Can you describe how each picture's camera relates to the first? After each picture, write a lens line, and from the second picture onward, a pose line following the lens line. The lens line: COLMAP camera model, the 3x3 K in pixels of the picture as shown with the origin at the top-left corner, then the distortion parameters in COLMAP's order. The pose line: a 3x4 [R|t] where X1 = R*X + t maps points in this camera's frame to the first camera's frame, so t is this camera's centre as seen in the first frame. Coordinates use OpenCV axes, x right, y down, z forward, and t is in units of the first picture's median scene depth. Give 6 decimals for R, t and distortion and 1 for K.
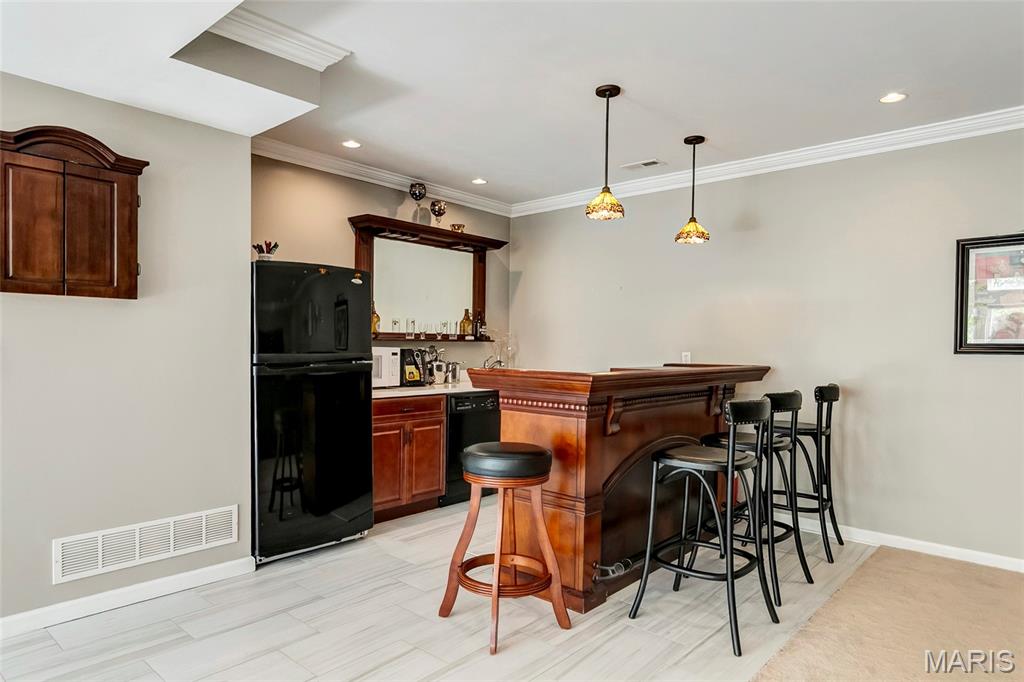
lens RADIAL K [[633.1, 0, 510.9], [0, 633.1, 340.8], [0, 0, 1]] dist [0.029598, 0.000413]
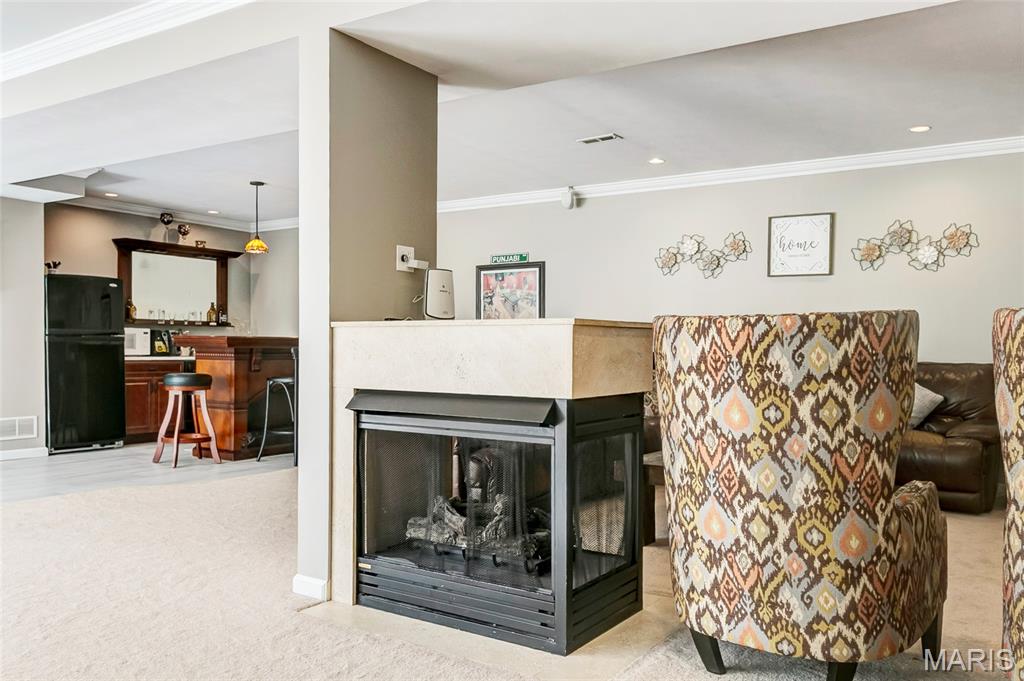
lens RADIAL K [[785.8, 0, 514.5], [0, 785.8, 343.1], [0, 0, 1]] dist [-0.009001, -0.013607]
pose [[0.984540, -0.004094, 0.175114, 0.326022], [0.003515, 0.999987, 0.003614, 0.038736], [-0.175126, -0.002943, 0.984542, -0.899512]]
